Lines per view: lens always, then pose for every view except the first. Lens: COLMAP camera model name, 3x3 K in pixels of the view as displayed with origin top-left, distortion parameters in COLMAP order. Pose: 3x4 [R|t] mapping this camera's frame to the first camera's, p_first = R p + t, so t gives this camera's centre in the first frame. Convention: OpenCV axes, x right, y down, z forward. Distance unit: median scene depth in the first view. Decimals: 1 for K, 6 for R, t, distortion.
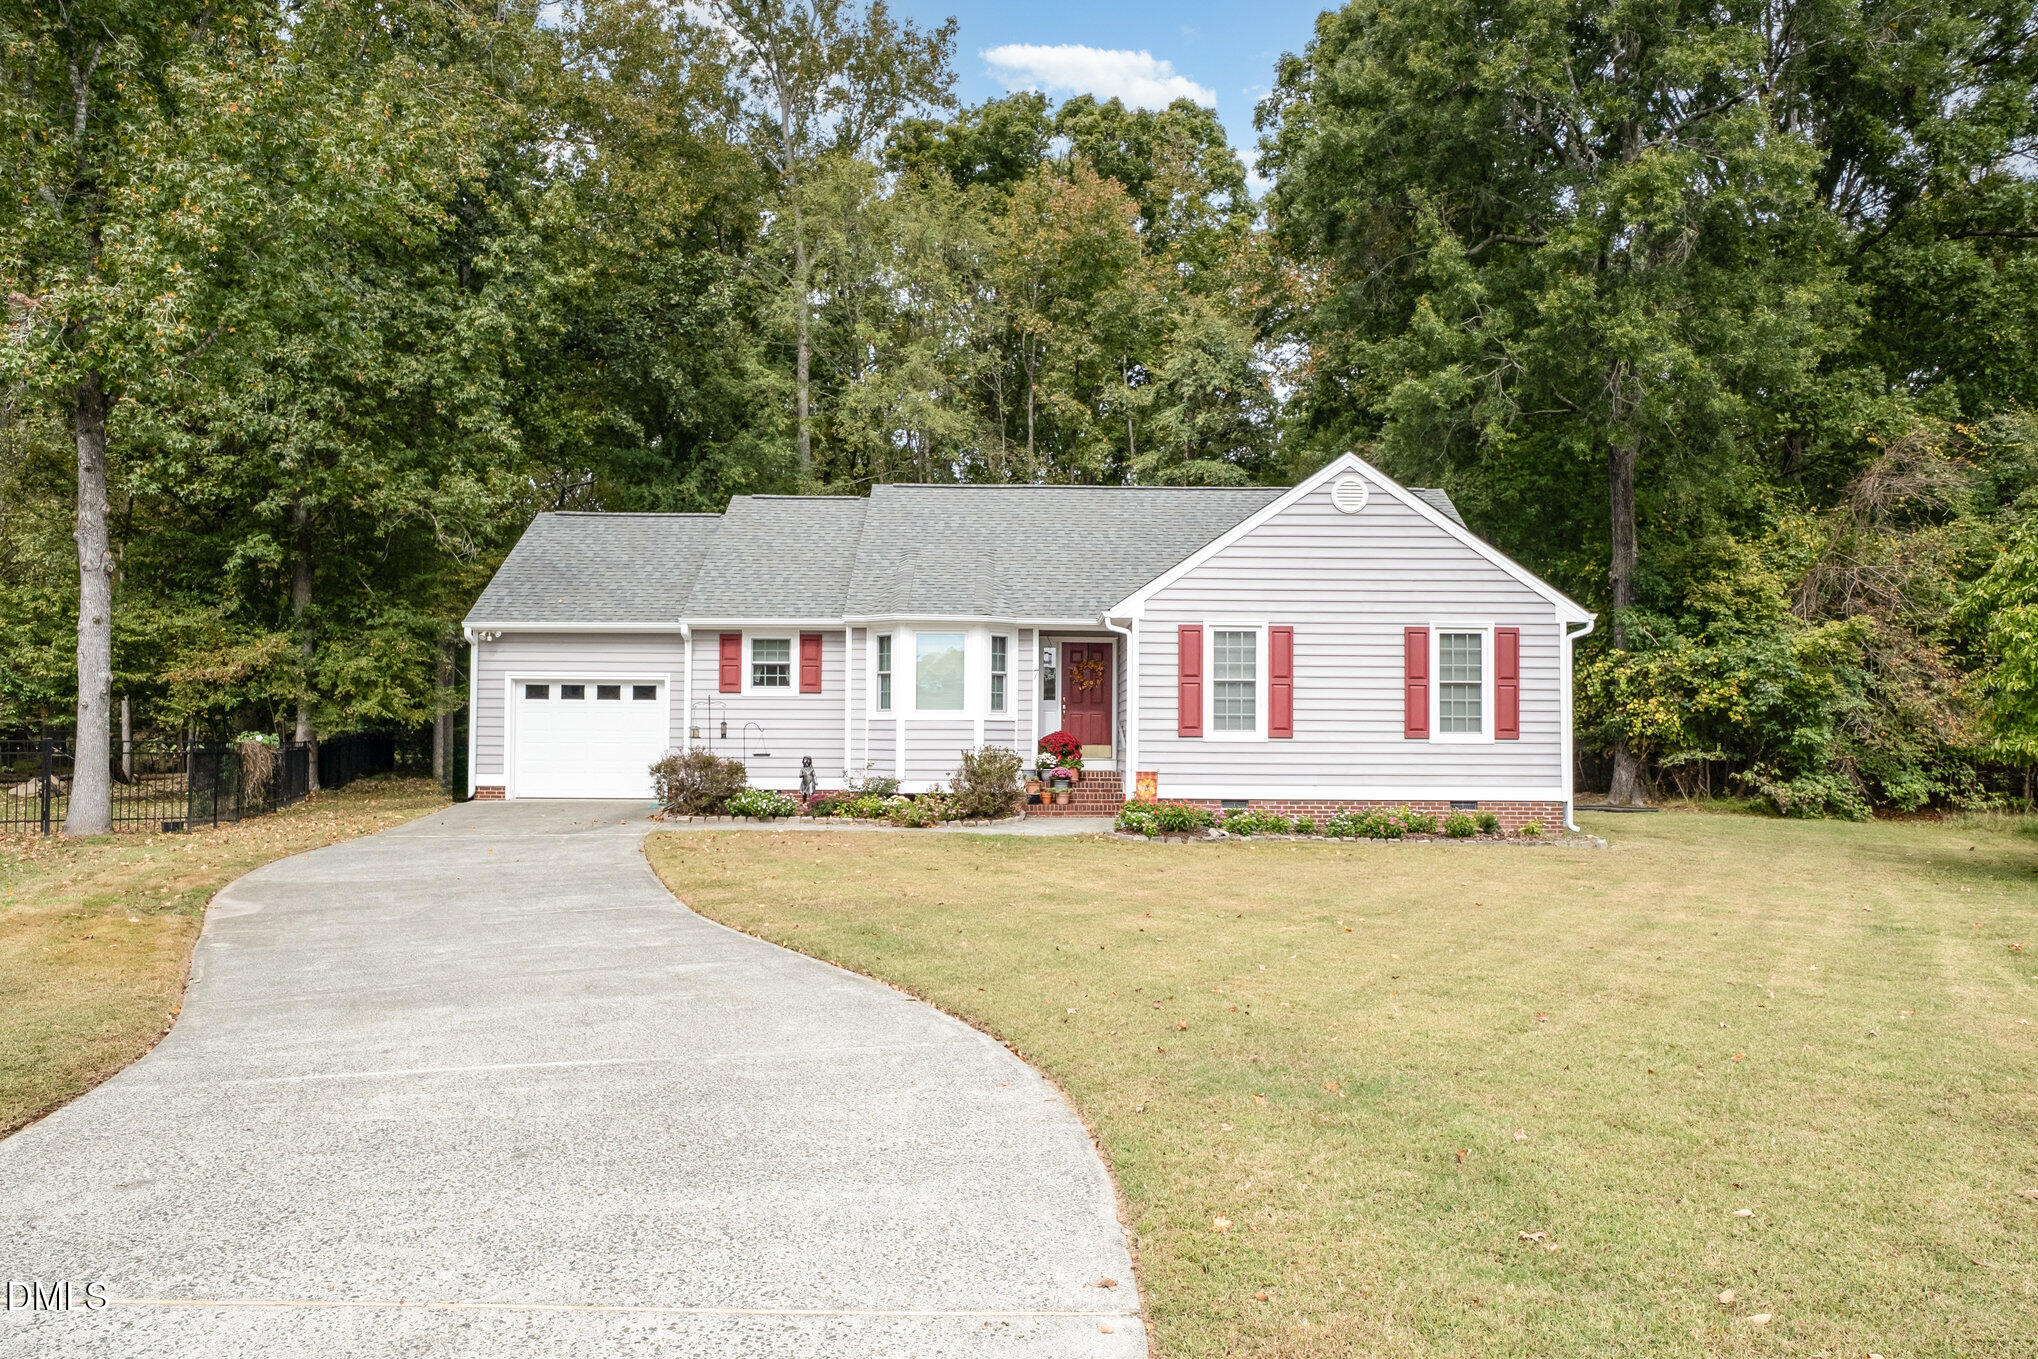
lens RADIAL K [[1410.8, 0, 1025.4], [0, 1410.8, 690.8], [0, 0, 1]] dist [-0.022839, 0.028579]
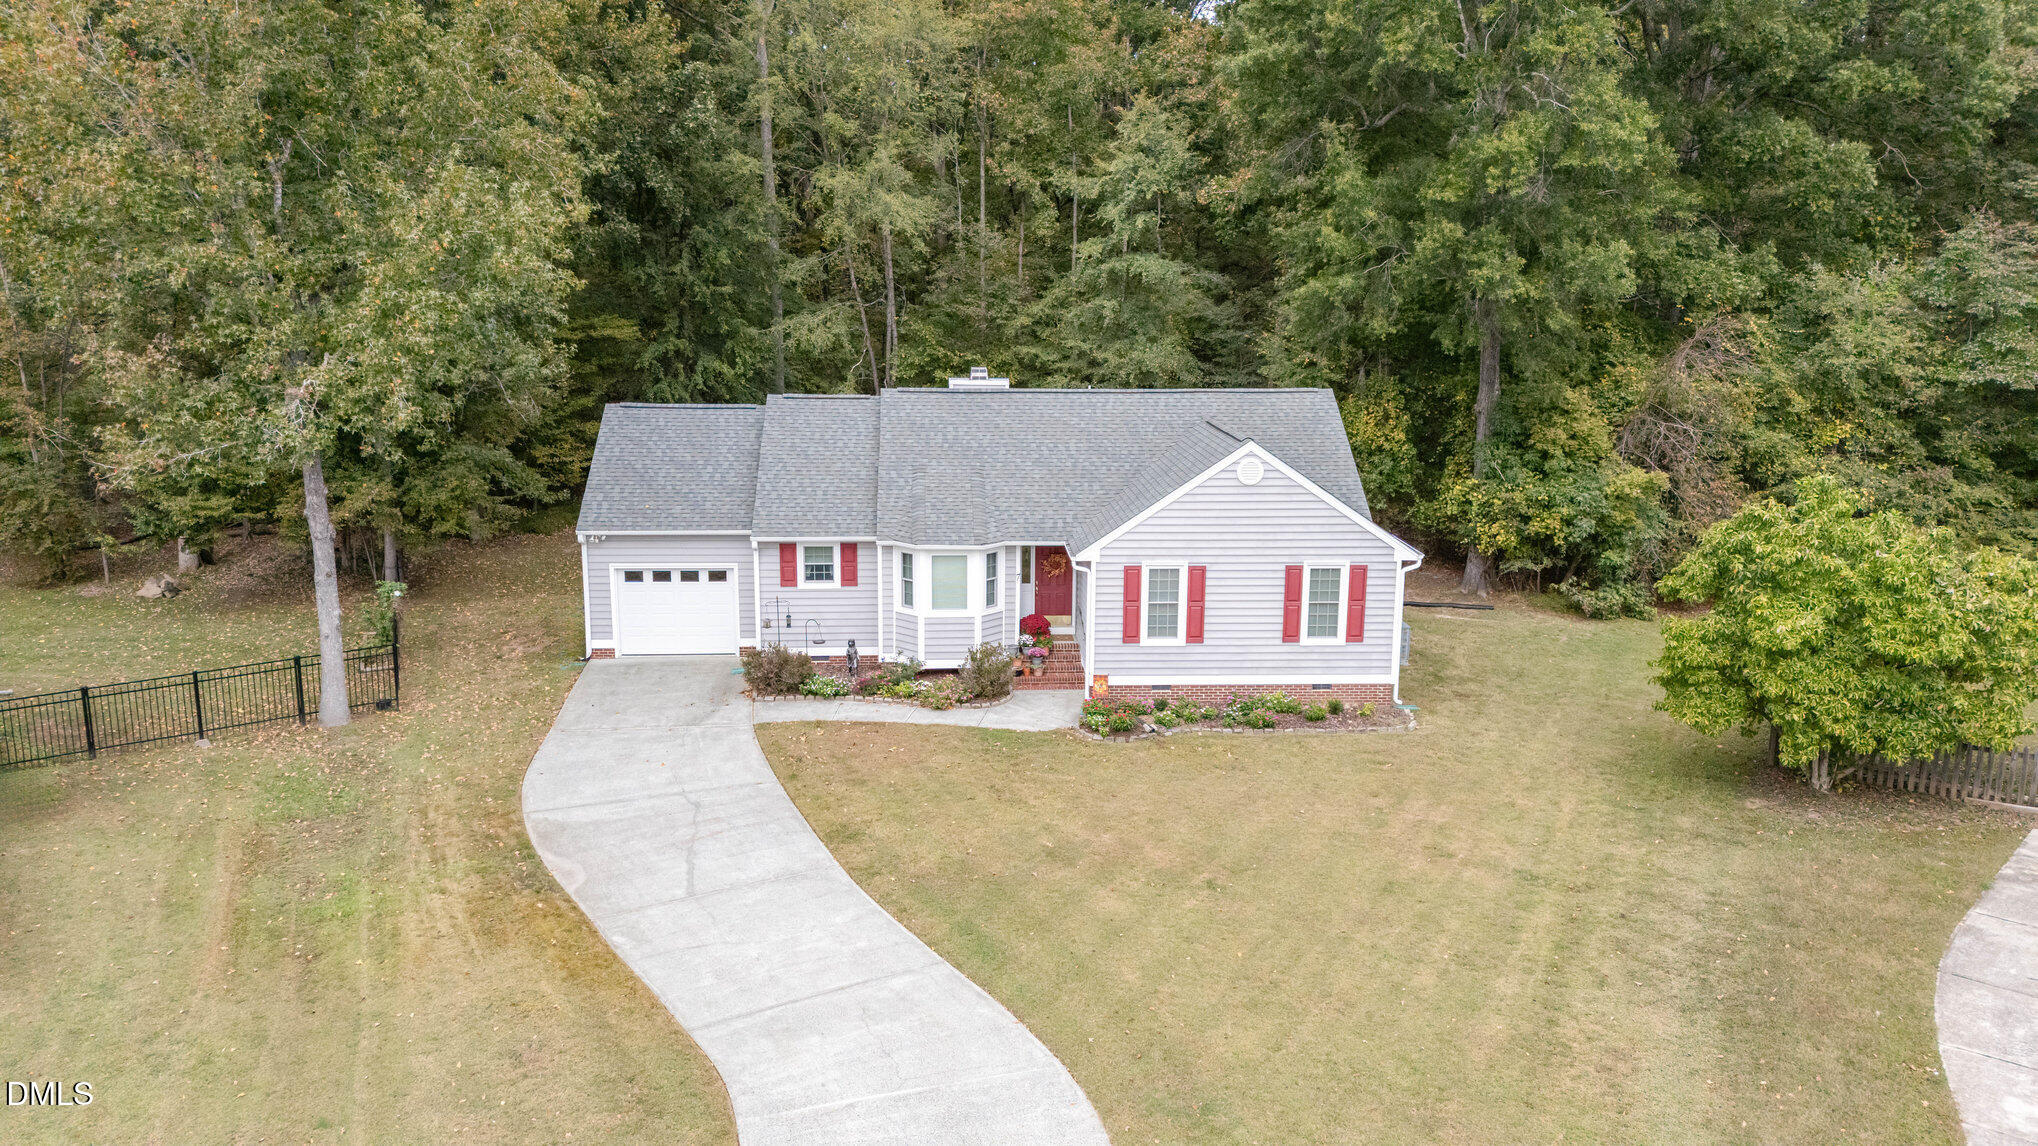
lens RADIAL K [[1499.4, 0, 1010.8], [0, 1499.4, 567.2], [0, 0, 1]] dist [0.058983, -0.011479]
pose [[0.998923, -0.010849, 0.045111, -0.063221], [0.000327, 0.973901, 0.226975, -0.341273], [-0.046396, -0.226716, 0.972855, -0.392941]]
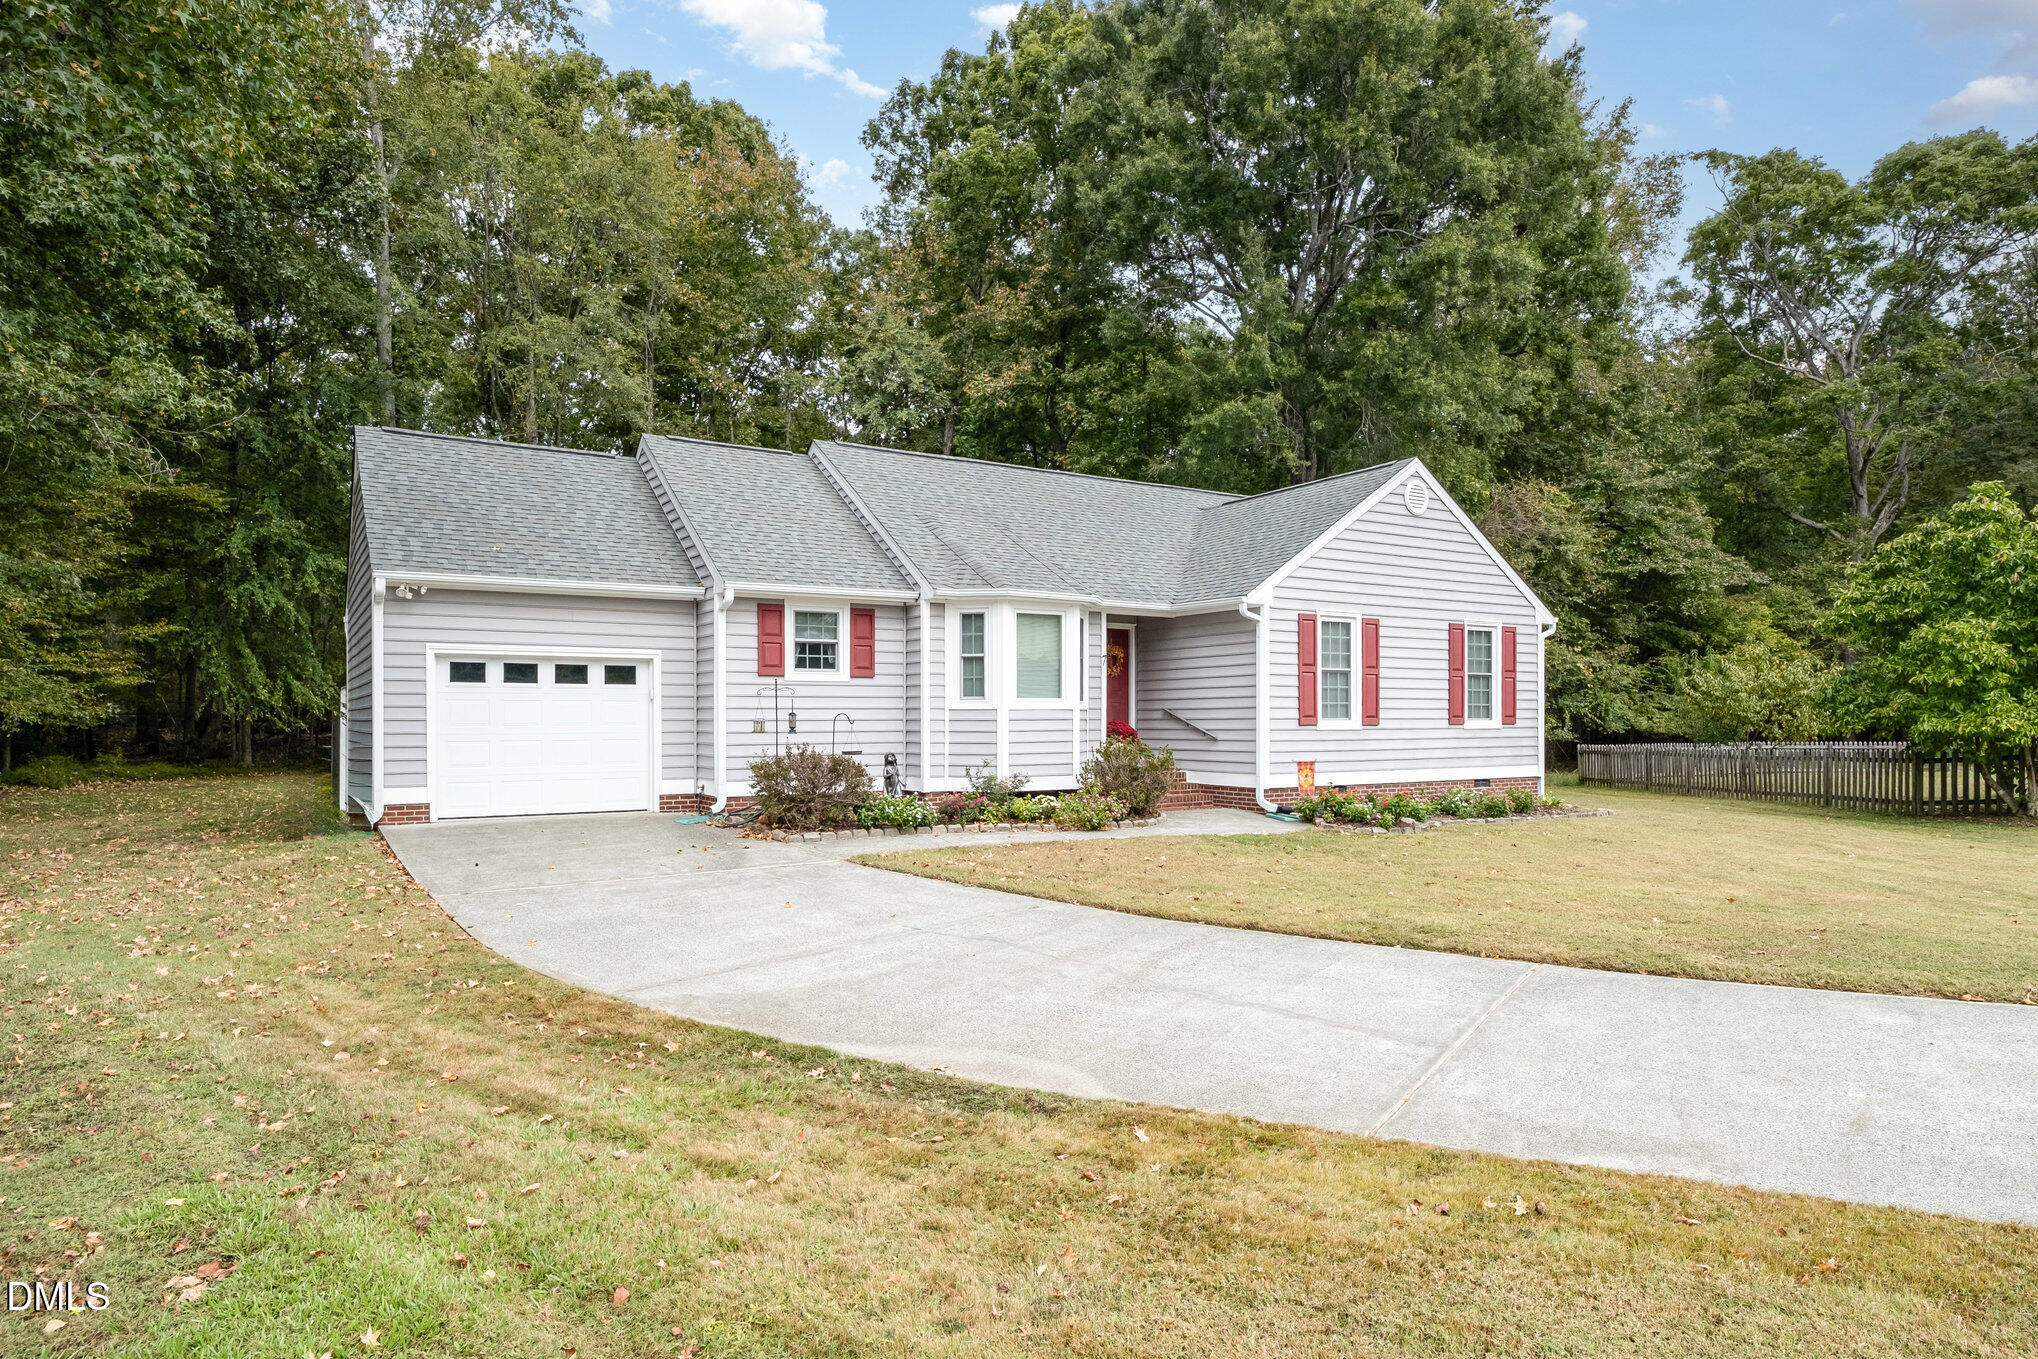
lens RADIAL K [[1194.6, 0, 1034.5], [0, 1194.6, 736.9], [0, 0, 1]] dist [-0.007200, -0.000413]
pose [[0.848857, -0.015597, 0.528392, -0.446115], [-0.009415, 0.998960, 0.044612, 0.004074], [-0.528538, -0.042844, 0.847828, 0.336868]]
